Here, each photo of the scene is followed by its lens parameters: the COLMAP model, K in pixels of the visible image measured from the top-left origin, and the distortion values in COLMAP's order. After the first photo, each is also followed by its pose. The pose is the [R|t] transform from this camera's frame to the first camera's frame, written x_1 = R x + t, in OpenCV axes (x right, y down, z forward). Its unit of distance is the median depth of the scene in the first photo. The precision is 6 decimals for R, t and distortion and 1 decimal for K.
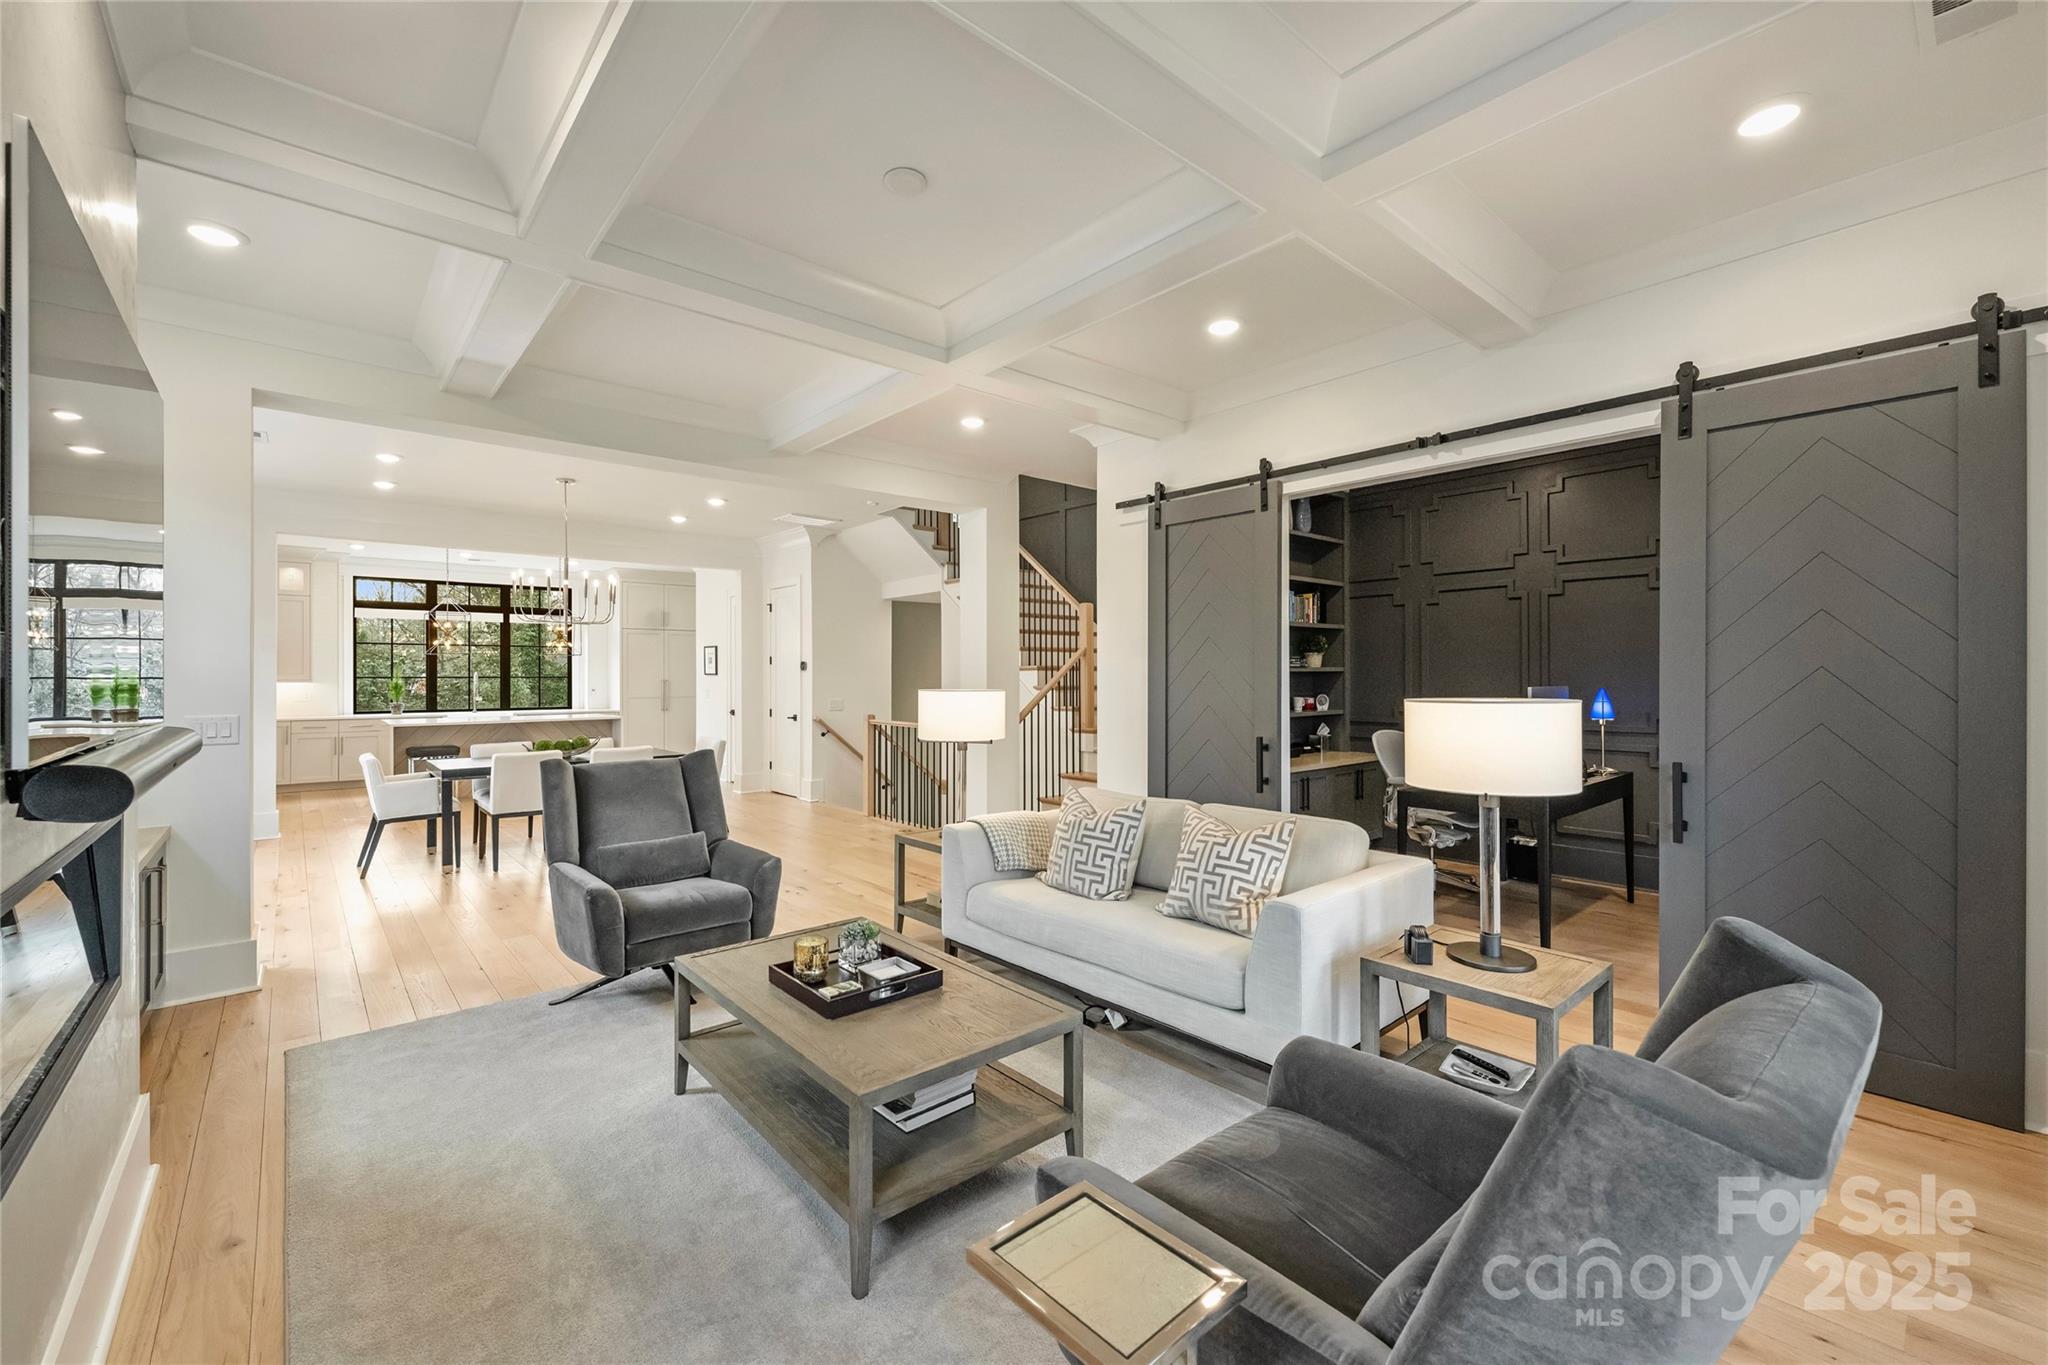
lens RADIAL K [[813.5, 0, 1015.8], [0, 813.5, 676.3], [0, 0, 1]] dist [-0.001164, -0.000057]
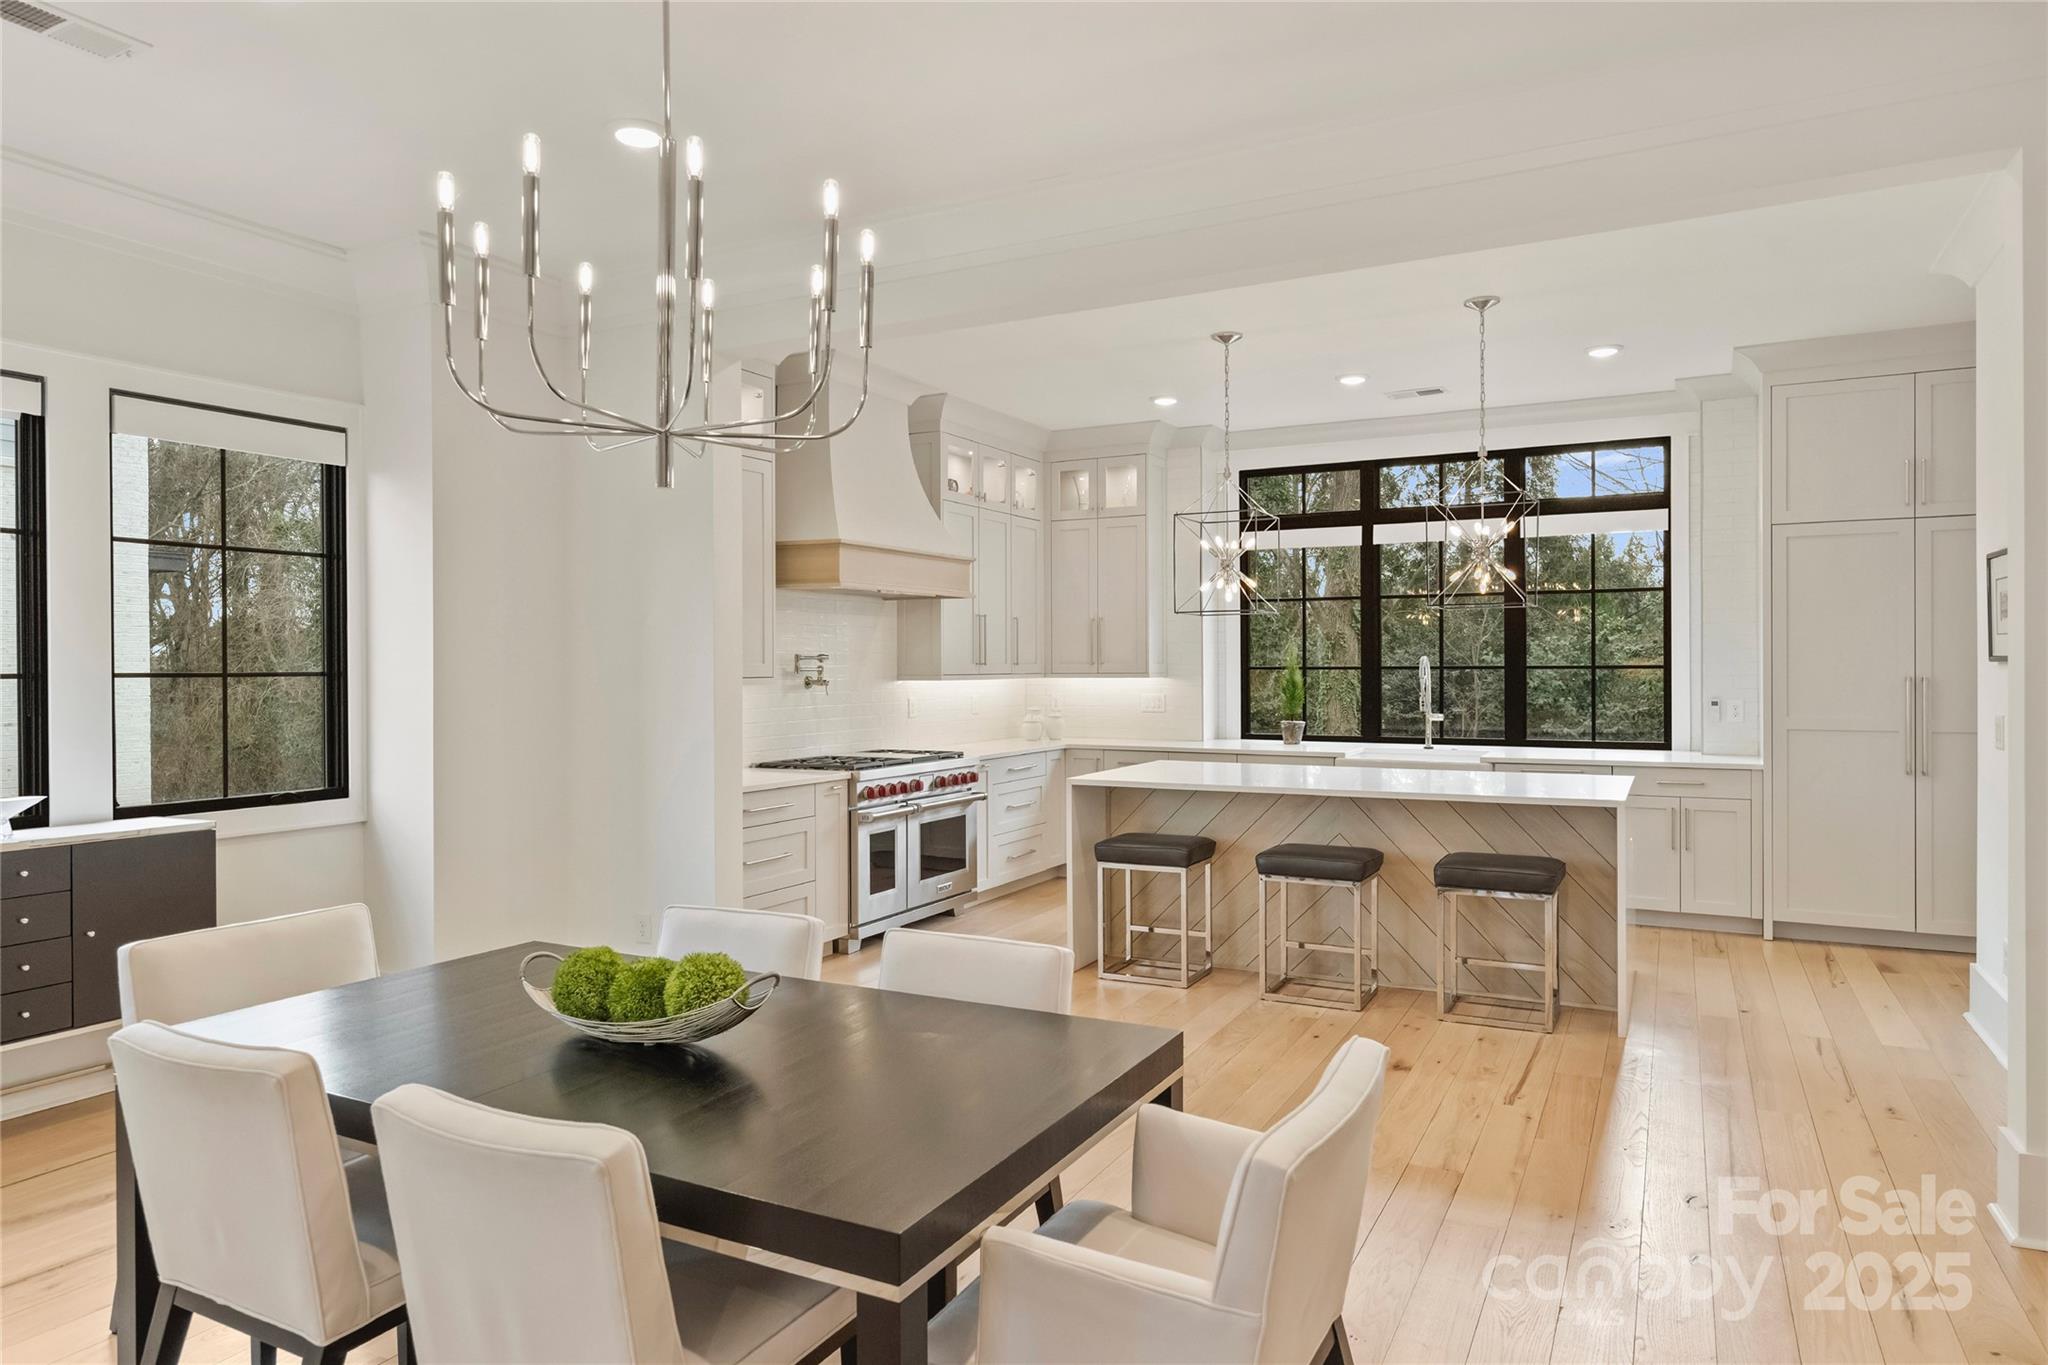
lens RADIAL K [[1272.6, 0, 1009.9], [0, 1272.6, 676.2], [0, 0, 1]] dist [0.003244, -0.001987]
pose [[0.356072, 0.008851, -0.934417, -0.113849], [0.002048, 0.999945, 0.010252, -0.002053], [0.934456, -0.005564, 0.356034, 0.571846]]
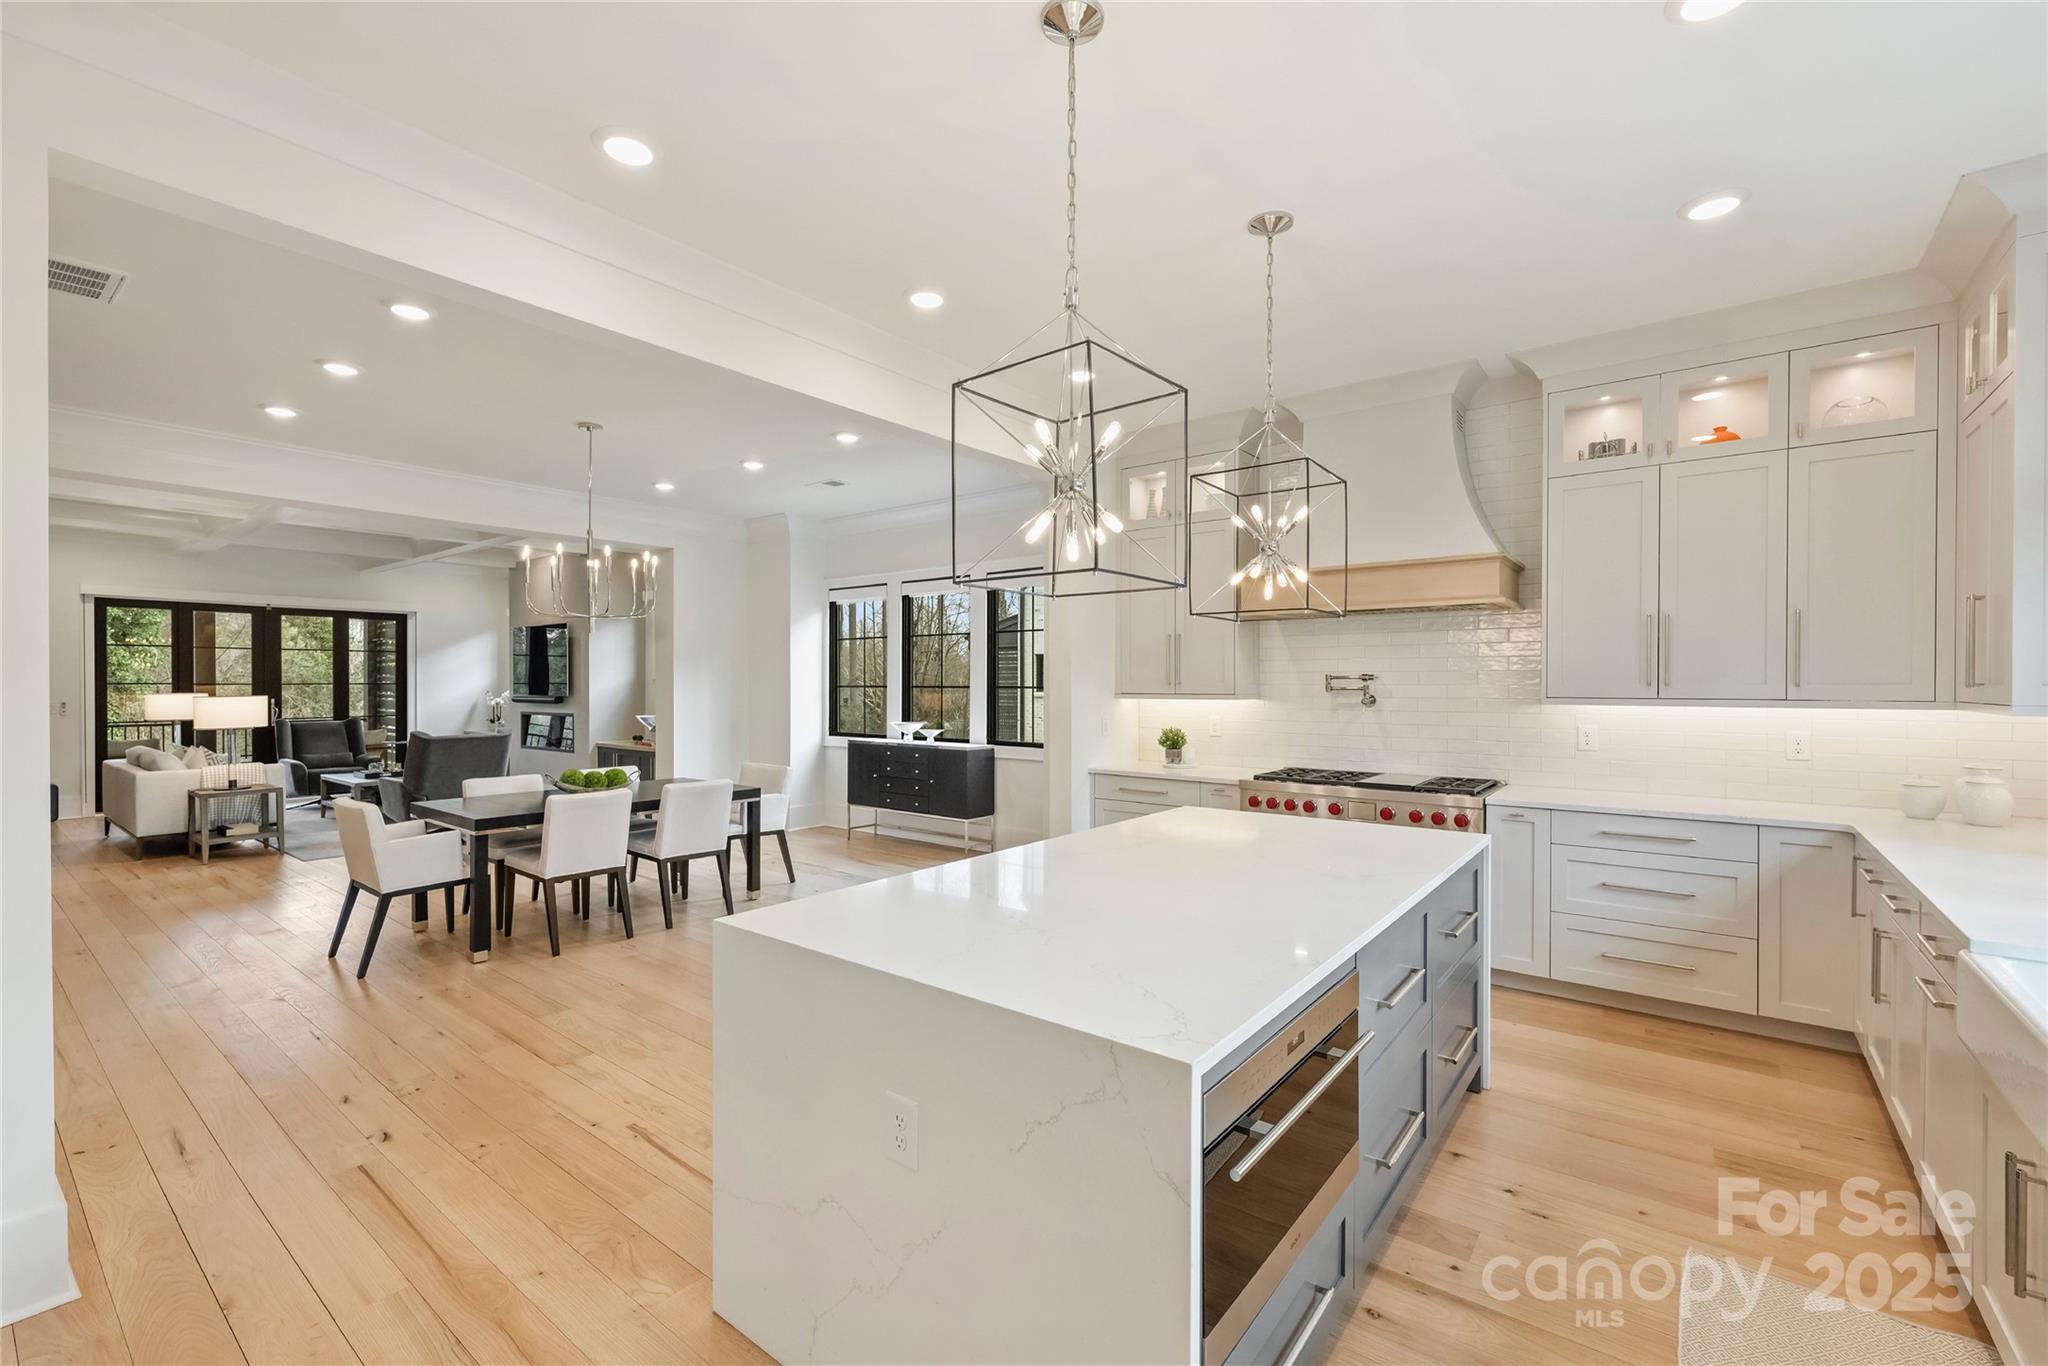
lens RADIAL K [[861.4, 0, 1009.6], [0, 861.4, 690.5], [0, 0, 1]] dist [0.002536, 0.000217]
pose [[-0.983754, 0.002890, -0.179501, -0.475336], [0.000881, 0.999936, 0.011269, -0.003435], [0.179522, 0.010927, -0.983693, 1.110895]]
